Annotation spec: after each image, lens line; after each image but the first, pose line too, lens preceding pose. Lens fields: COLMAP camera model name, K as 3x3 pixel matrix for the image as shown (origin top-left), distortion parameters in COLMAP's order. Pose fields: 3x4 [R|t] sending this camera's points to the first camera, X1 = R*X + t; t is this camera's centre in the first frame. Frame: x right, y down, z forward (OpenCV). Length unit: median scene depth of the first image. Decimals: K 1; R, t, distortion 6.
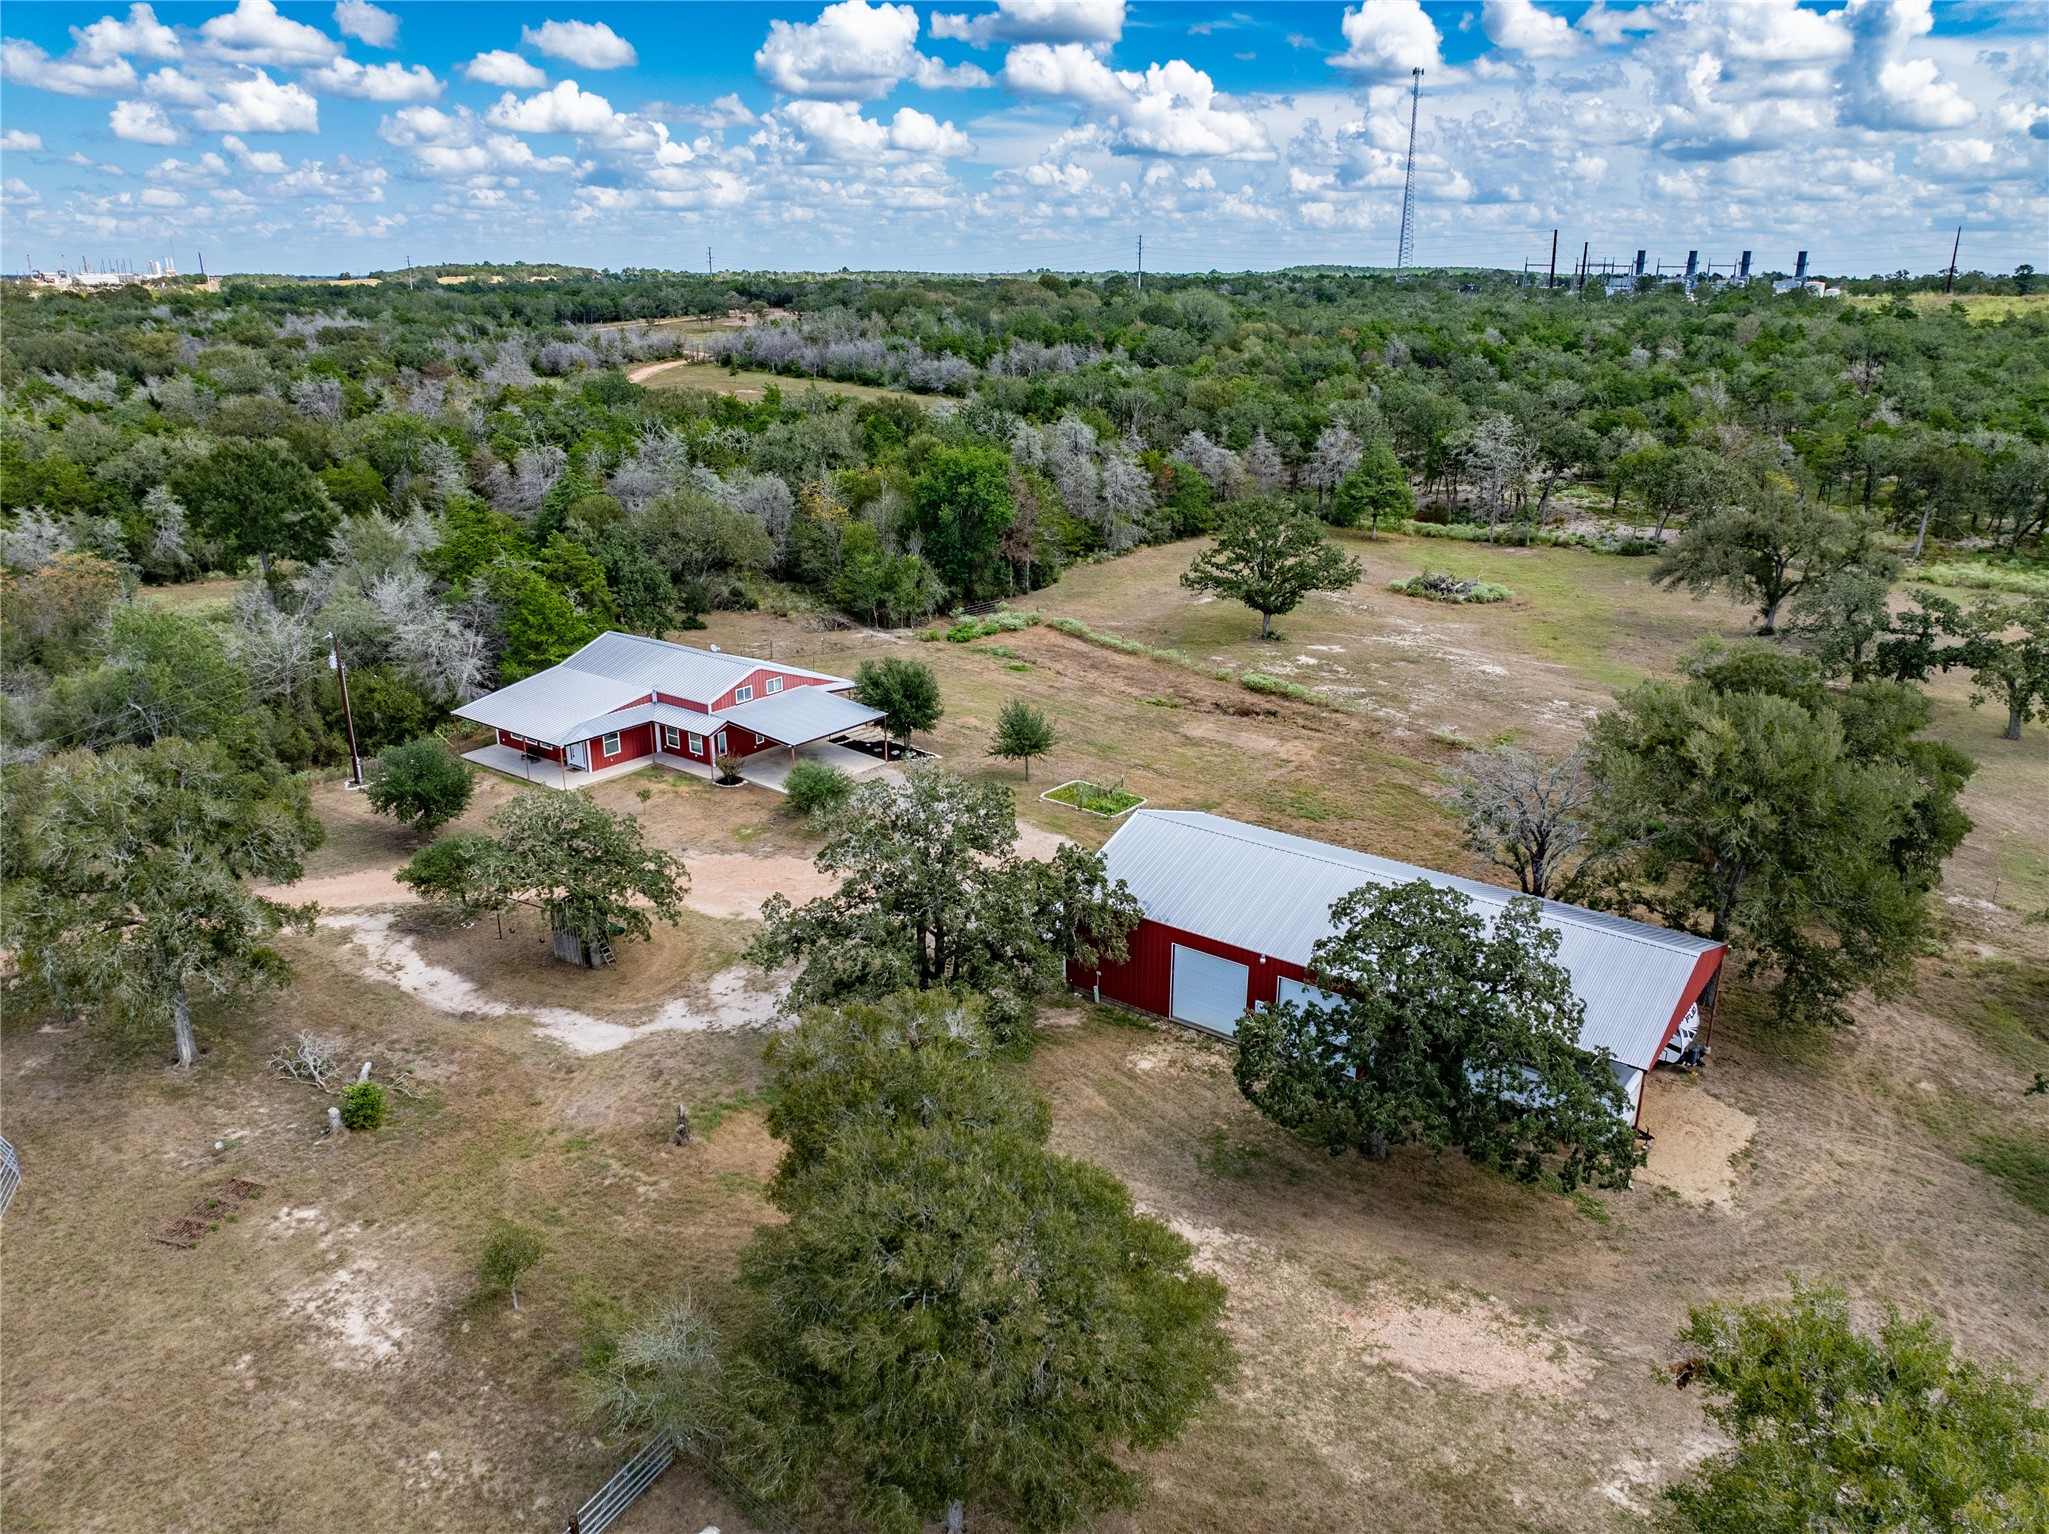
lens RADIAL K [[1506.7, 0, 996.8], [0, 1506.7, 557.7], [0, 0, 1]] dist [-0.099846, 0.094619]
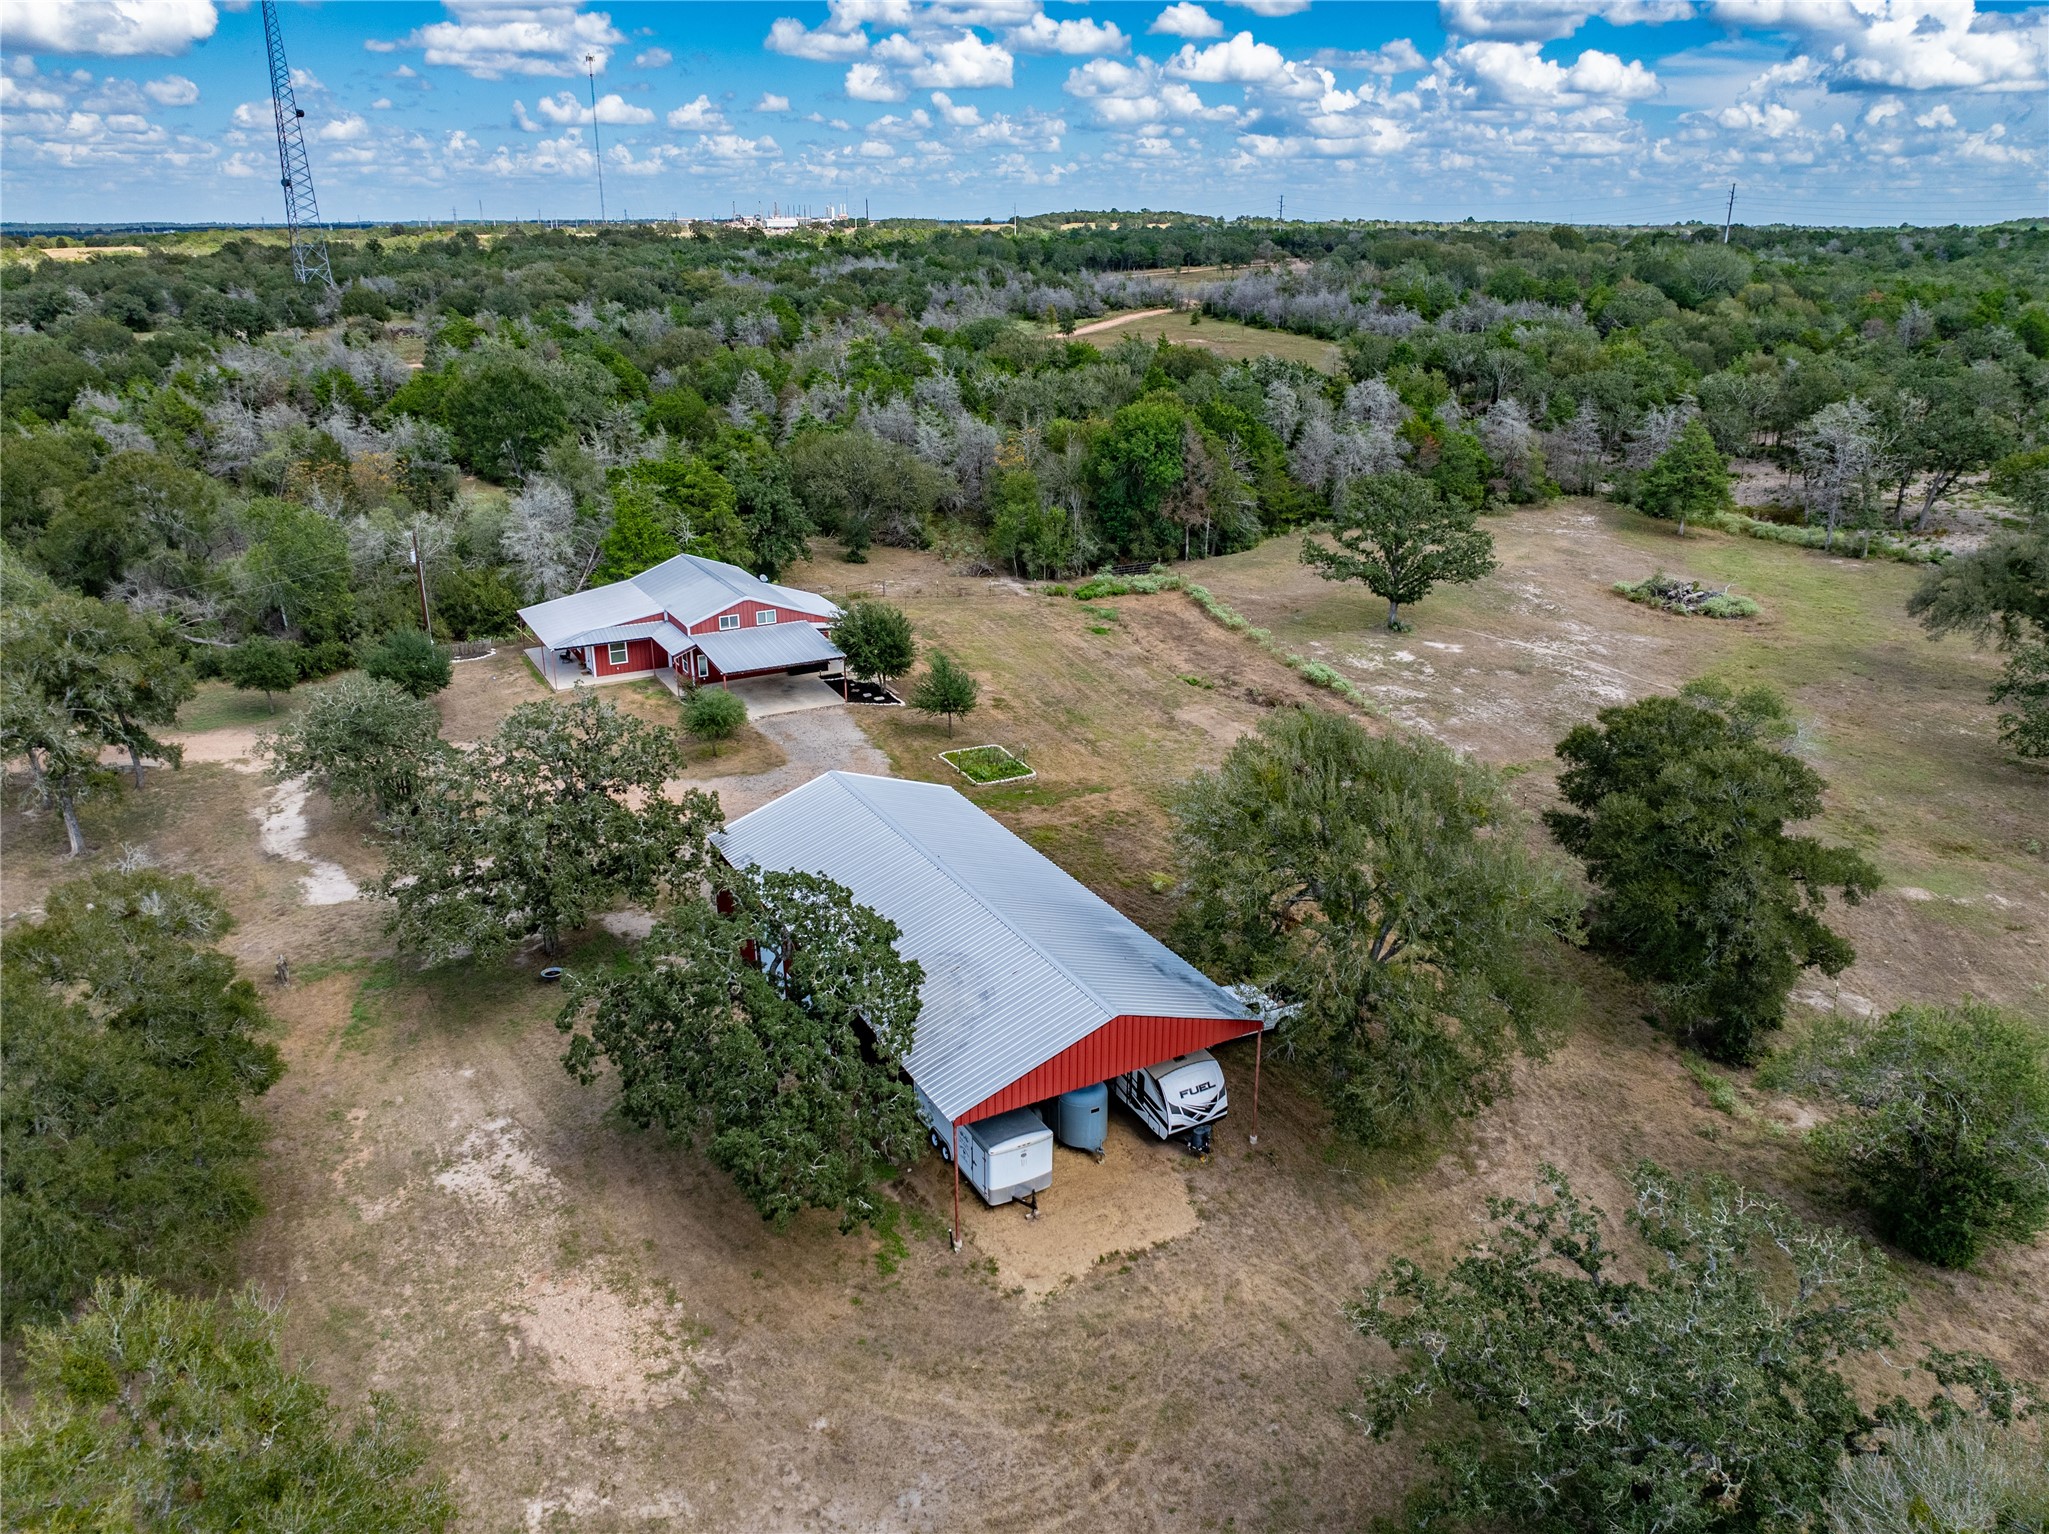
lens RADIAL K [[1506.7, 0, 996.8], [0, 1506.7, 557.7], [0, 0, 1]] dist [-0.099846, 0.094619]
pose [[0.910208, 0.089052, -0.404465, 0.131773], [-0.075617, 0.995927, 0.049108, -0.006223], [0.407191, -0.014114, 0.913234, 0.033337]]
